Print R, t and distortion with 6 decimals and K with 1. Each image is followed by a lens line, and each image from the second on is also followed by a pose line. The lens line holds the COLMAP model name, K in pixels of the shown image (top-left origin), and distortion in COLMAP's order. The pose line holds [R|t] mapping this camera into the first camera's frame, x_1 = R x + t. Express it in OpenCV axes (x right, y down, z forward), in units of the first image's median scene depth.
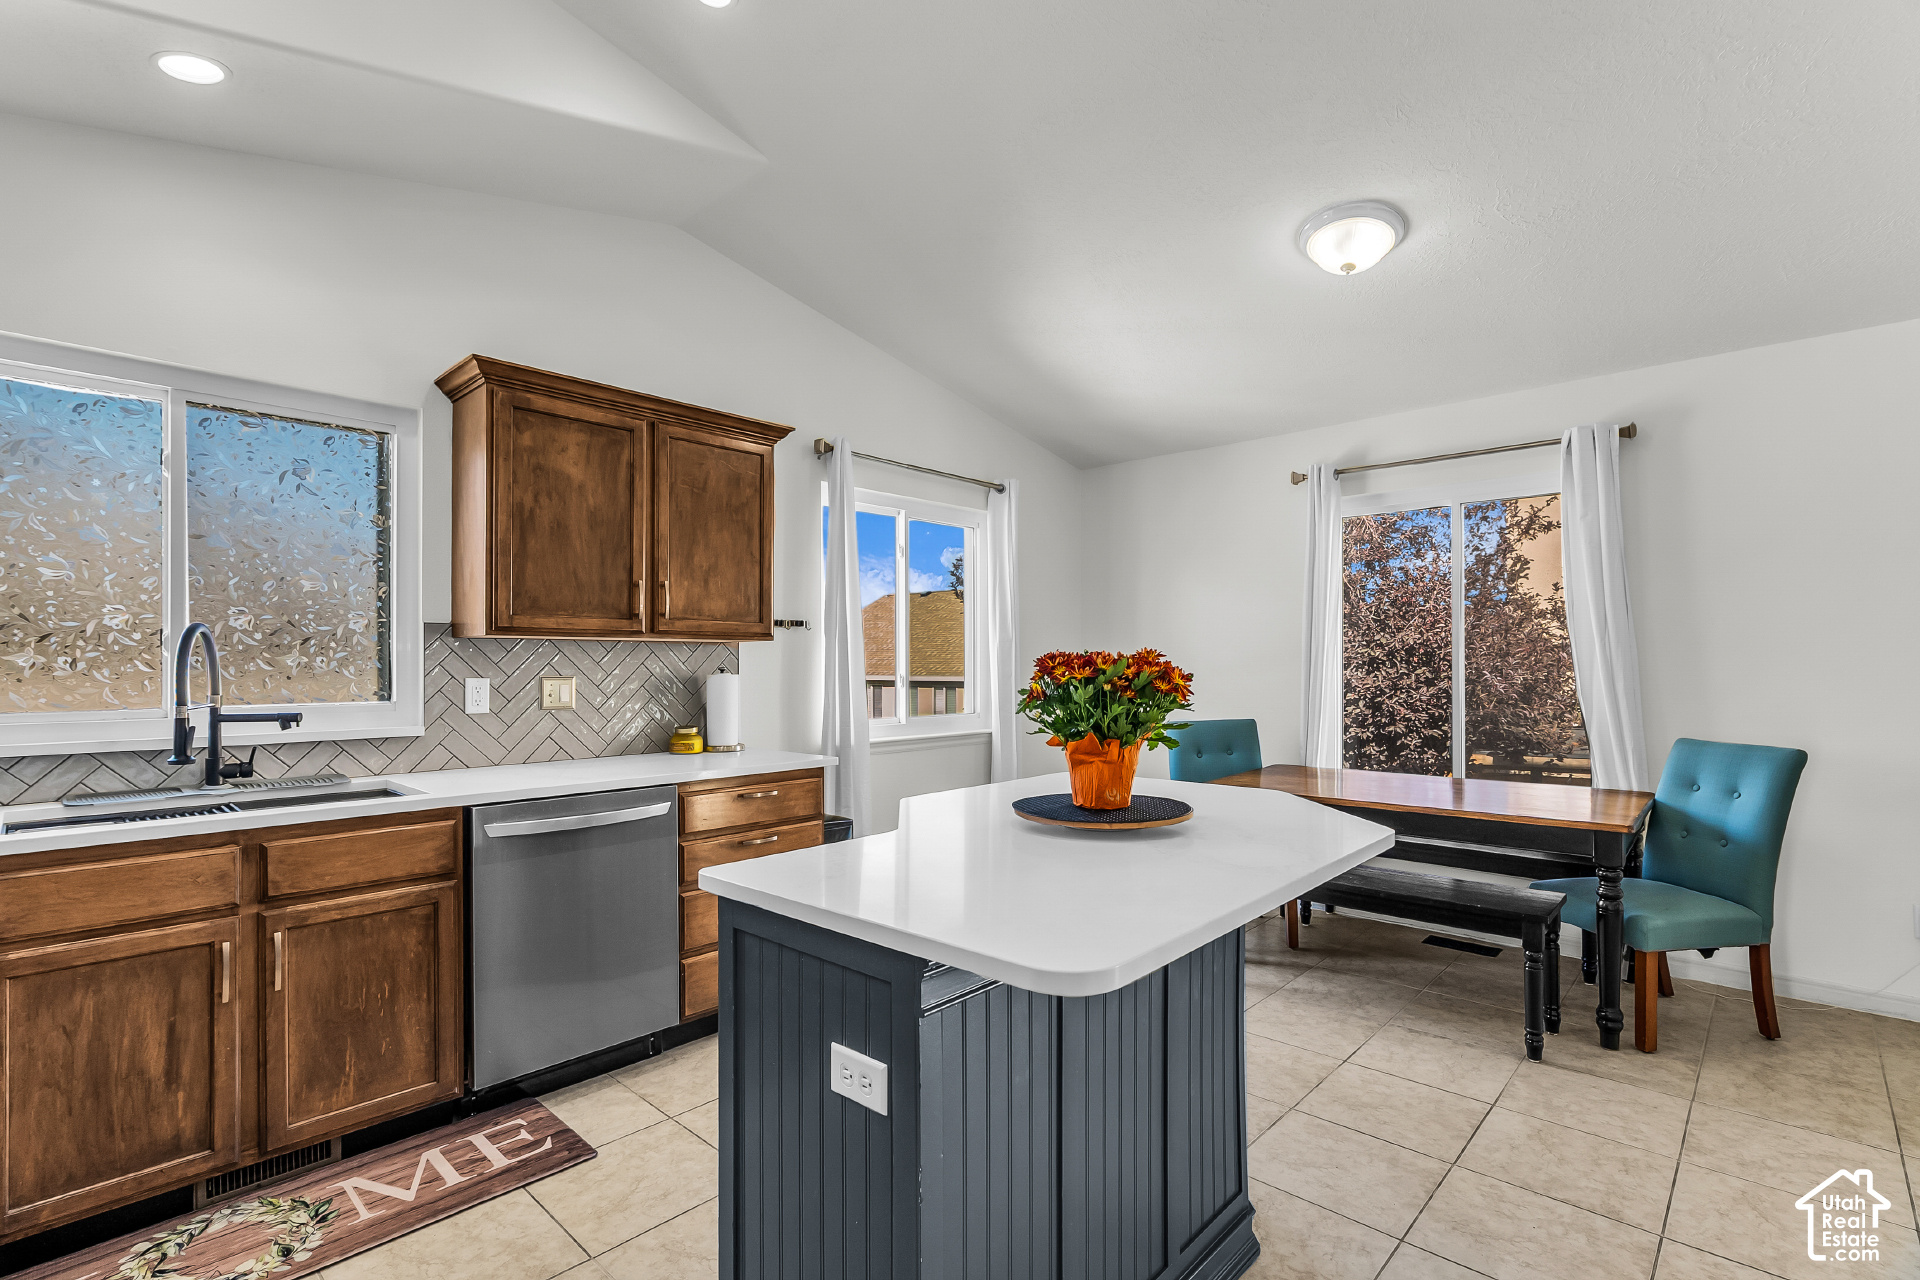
lens RADIAL K [[886.0, 0, 956.0], [0, 886.0, 660.7], [0, 0, 1]] dist [0.000429, 0.000051]
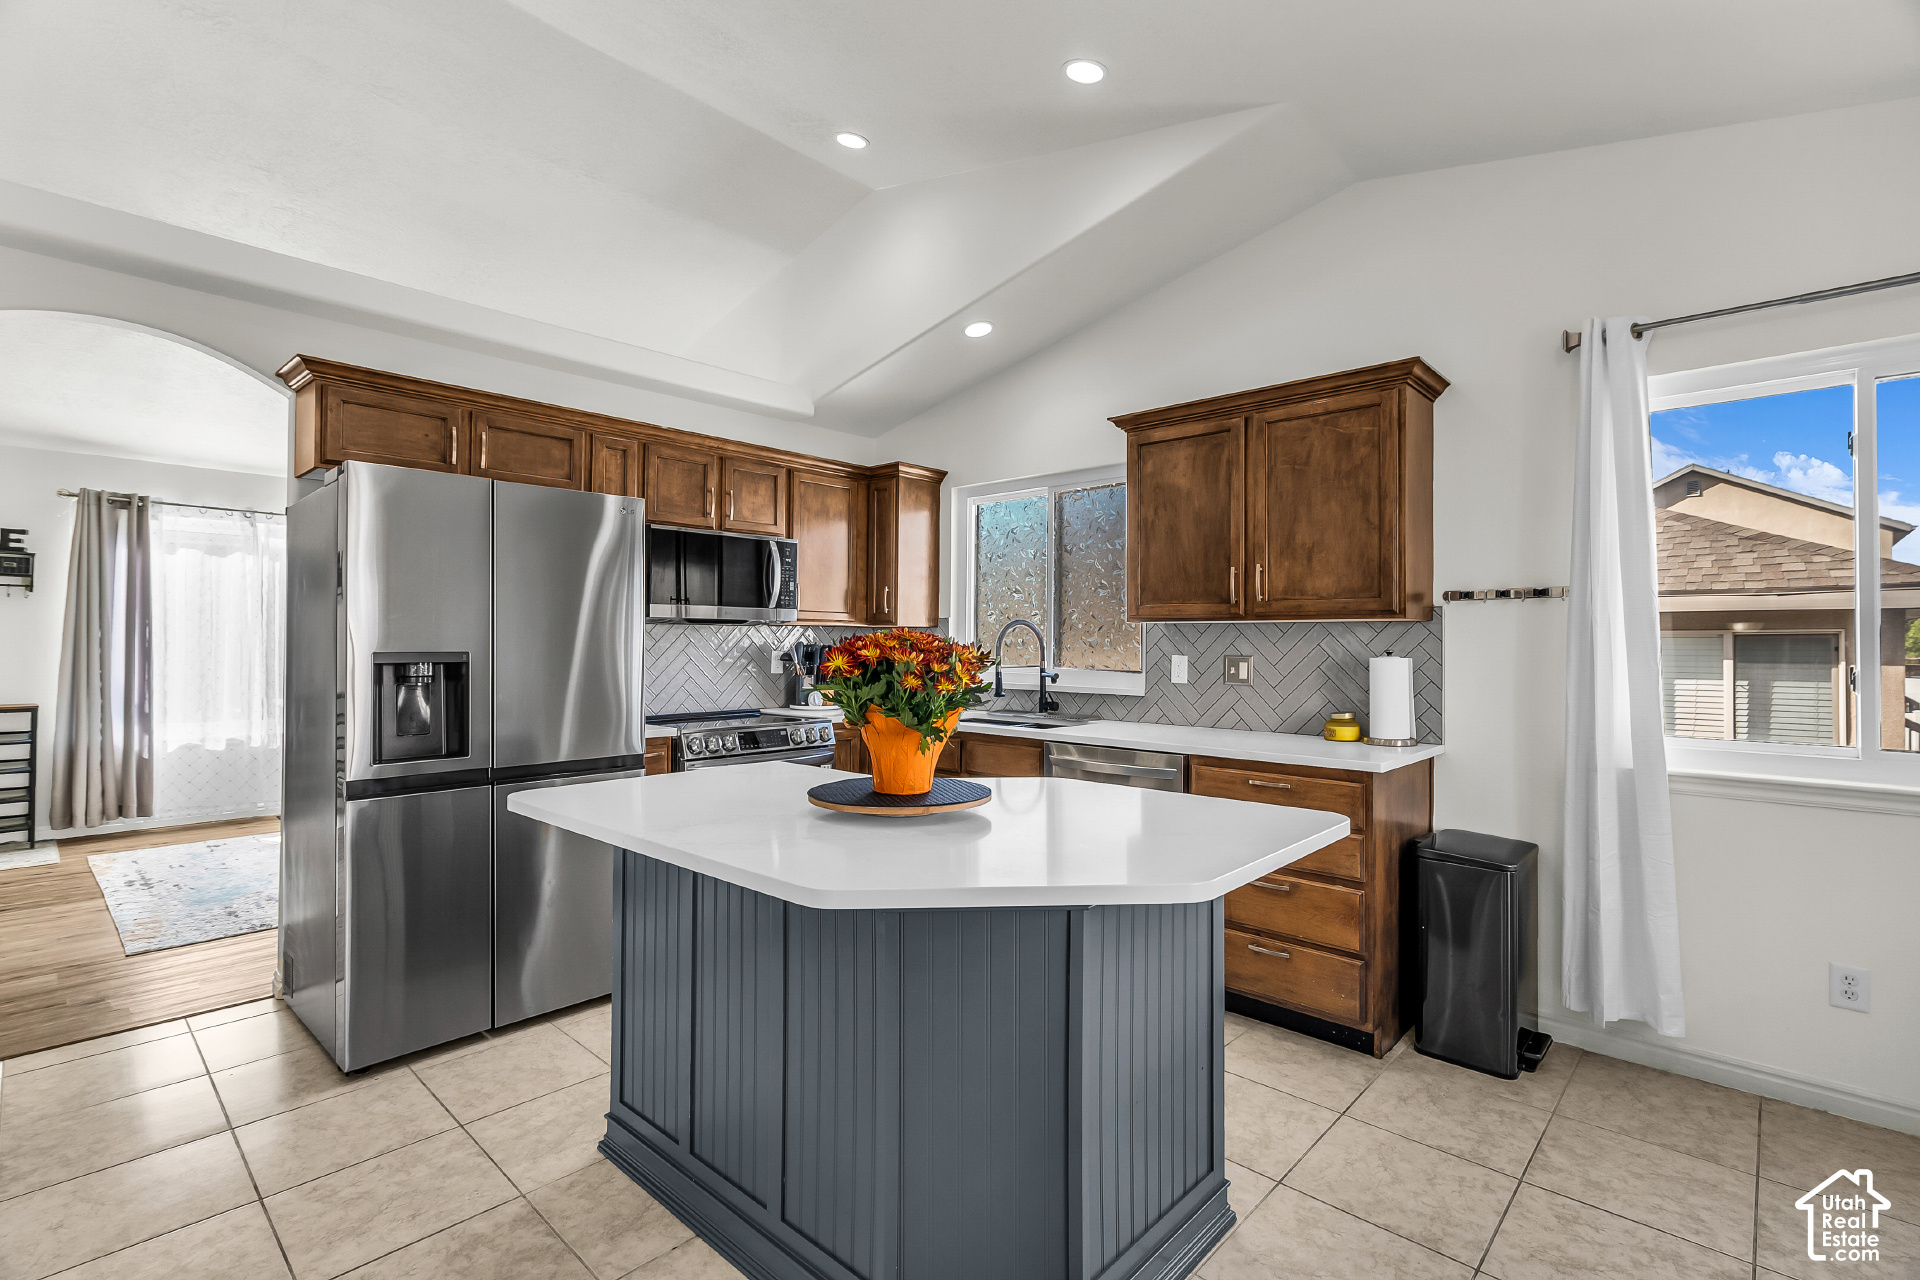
lens RADIAL K [[874.3, 0, 960.0], [0, 874.3, 640.0], [0, 0, 1]] dist [-0.002522, -0.000264]
pose [[0.003422, -0.001811, -0.999993, 0.732484], [-0.004701, 0.999987, -0.001827, 0.001391], [0.999983, 0.004707, 0.003414, 0.692035]]
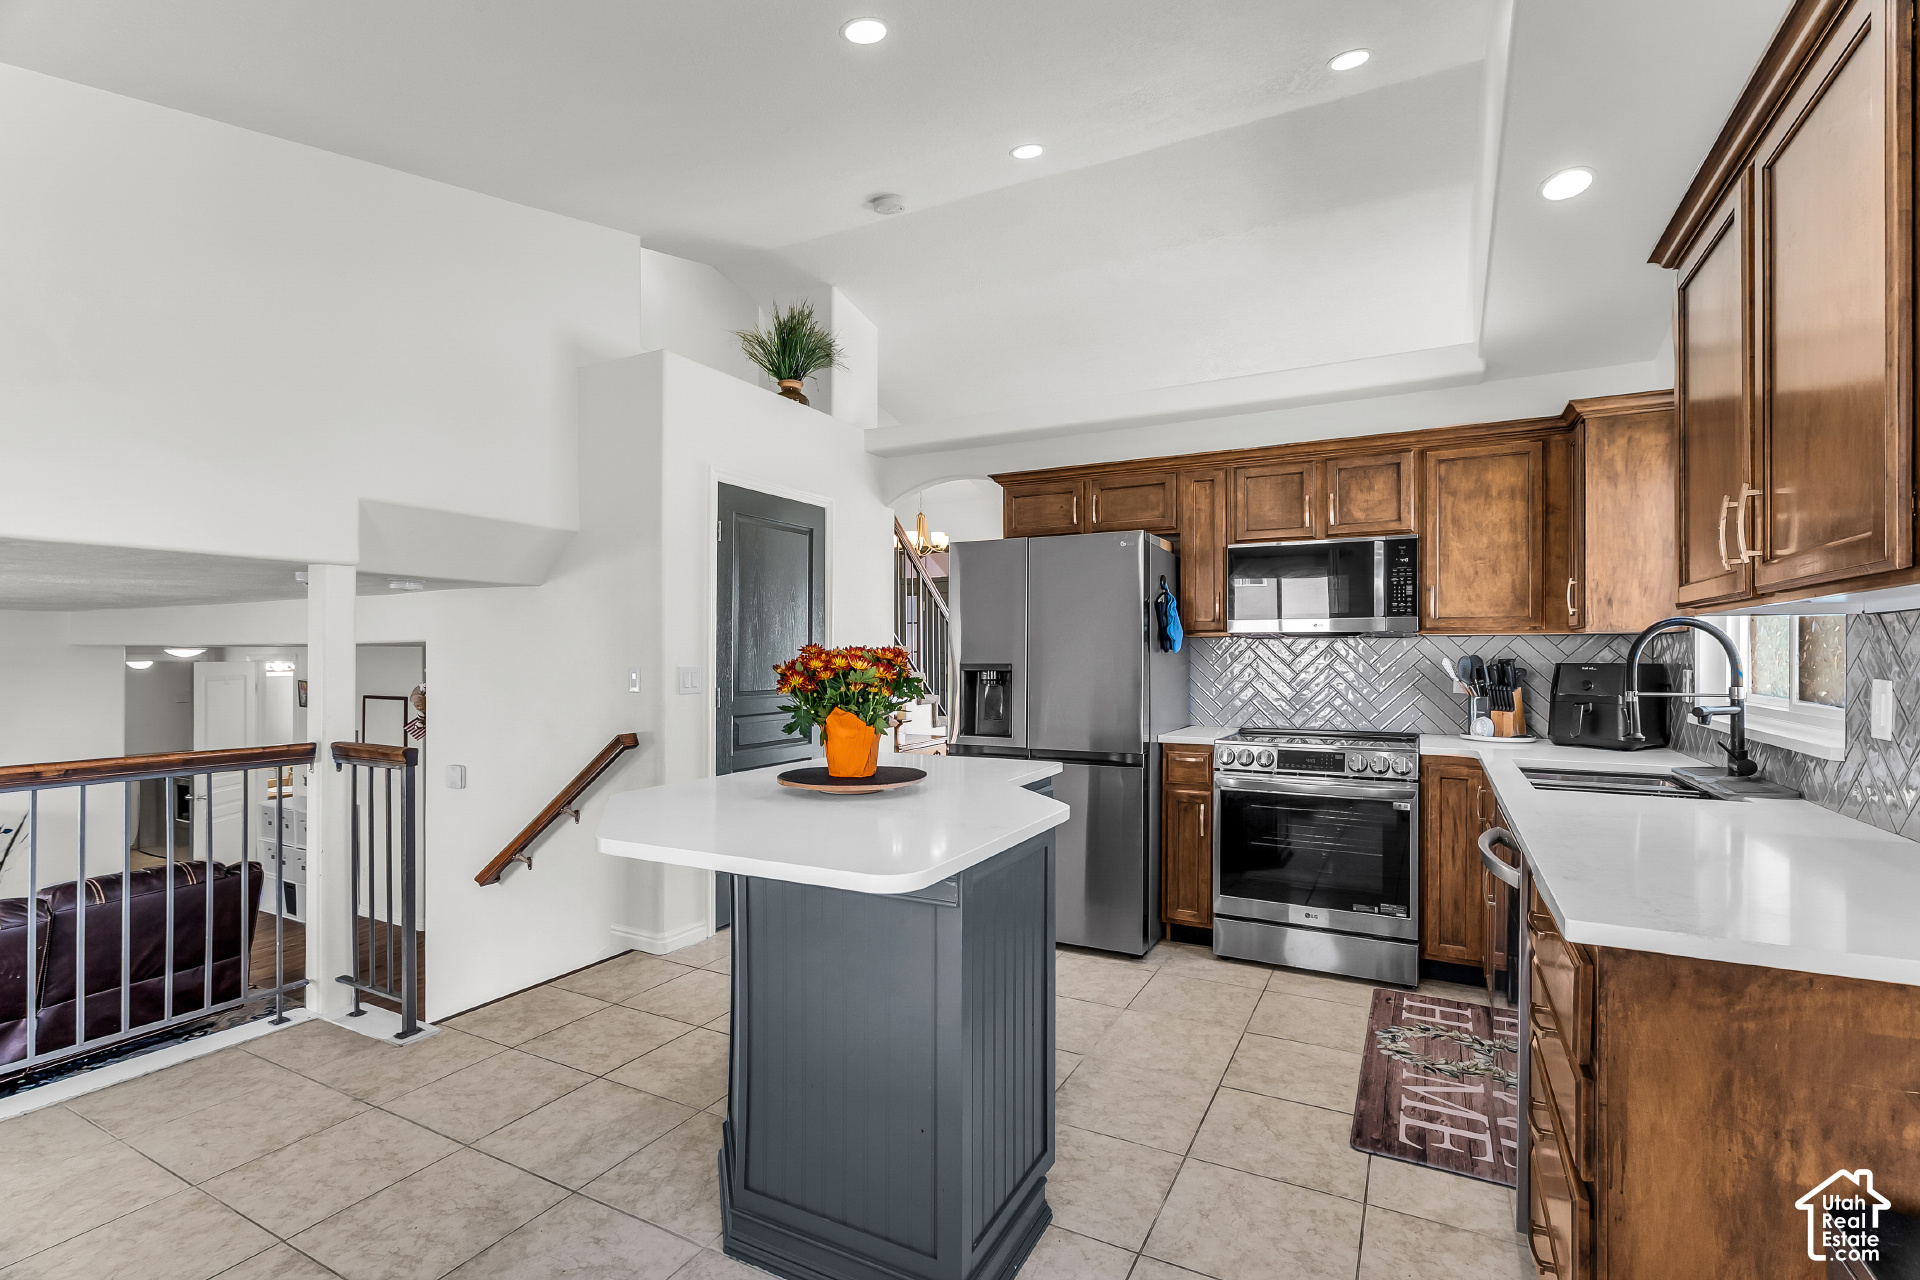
lens RADIAL K [[886.0, 0, 956.0], [0, 886.0, 660.7], [0, 0, 1]] dist [0.000429, 0.000051]
pose [[-0.964962, 0.001357, -0.262385, 0.226418], [-0.000402, 0.999978, 0.006647, 0.001680], [0.262388, 0.006520, -0.964940, 1.442410]]
